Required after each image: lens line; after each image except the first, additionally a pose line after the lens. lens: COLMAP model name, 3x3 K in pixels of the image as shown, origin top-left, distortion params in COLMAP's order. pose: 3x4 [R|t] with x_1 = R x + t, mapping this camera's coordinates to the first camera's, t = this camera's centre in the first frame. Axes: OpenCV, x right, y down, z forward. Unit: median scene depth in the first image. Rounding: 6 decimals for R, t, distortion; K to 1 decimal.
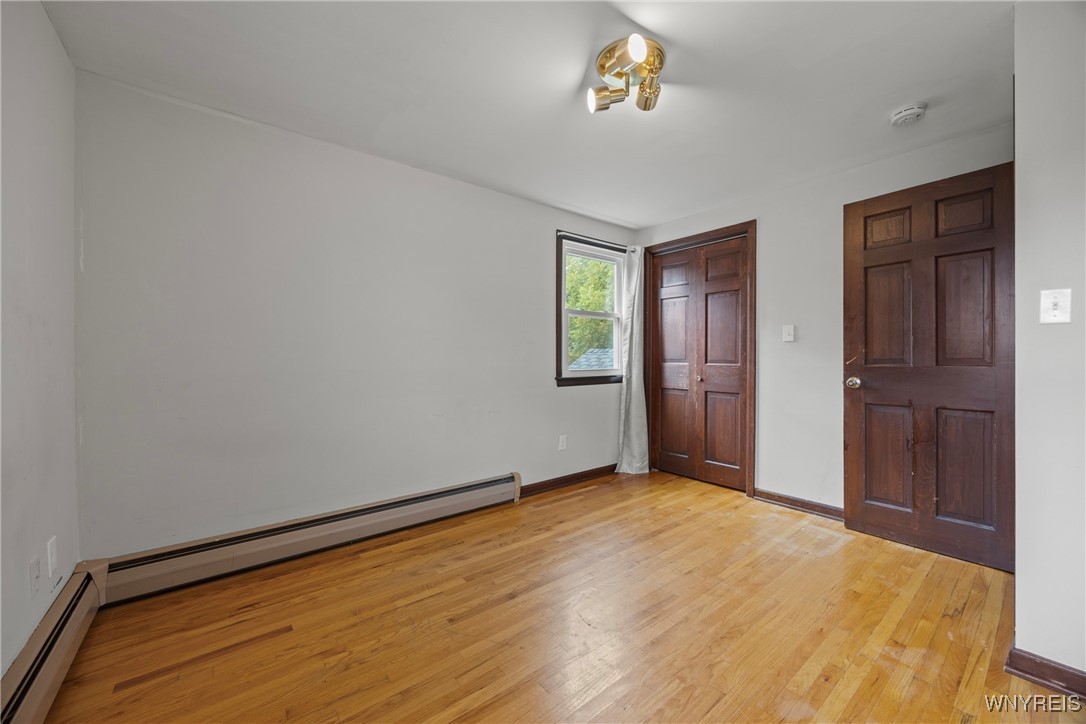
lens RADIAL K [[417.9, 0, 551.9], [0, 417.9, 358.8], [0, 0, 1]] dist [-0.005973, 0.000068]
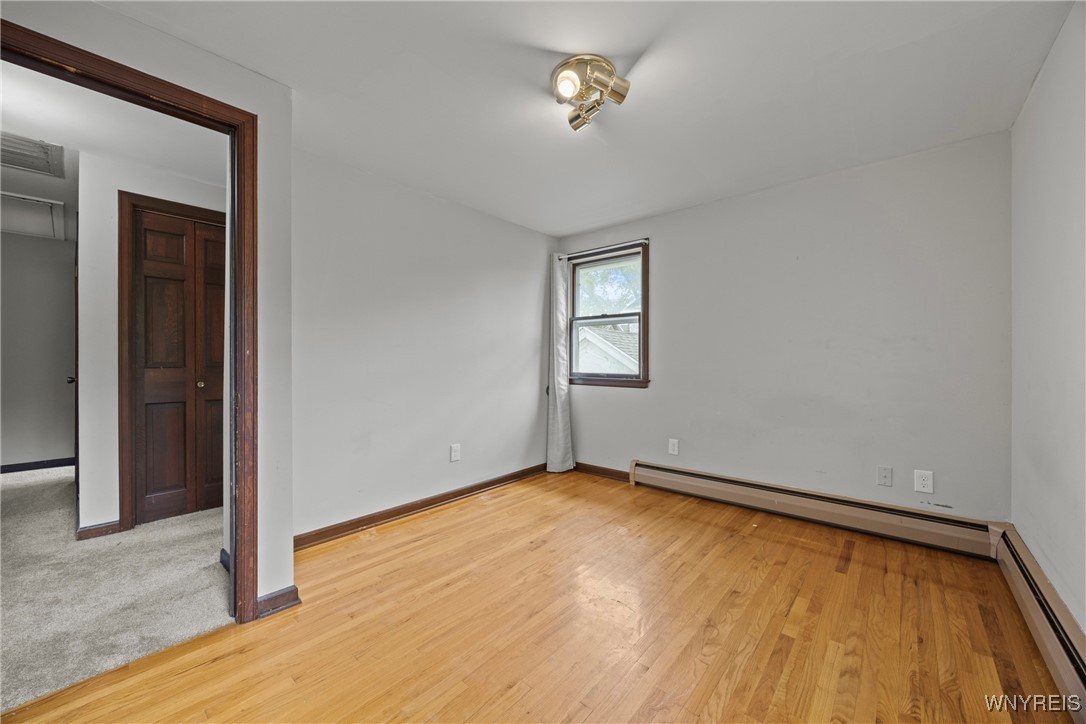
lens RADIAL K [[417.9, 0, 551.9], [0, 417.9, 358.8], [0, 0, 1]] dist [-0.005973, 0.000068]
pose [[-0.982094, 0.006364, -0.188282, 0.469898], [0.005733, 0.999976, 0.003896, -0.016654], [0.188303, 0.002747, -0.982107, 2.055064]]
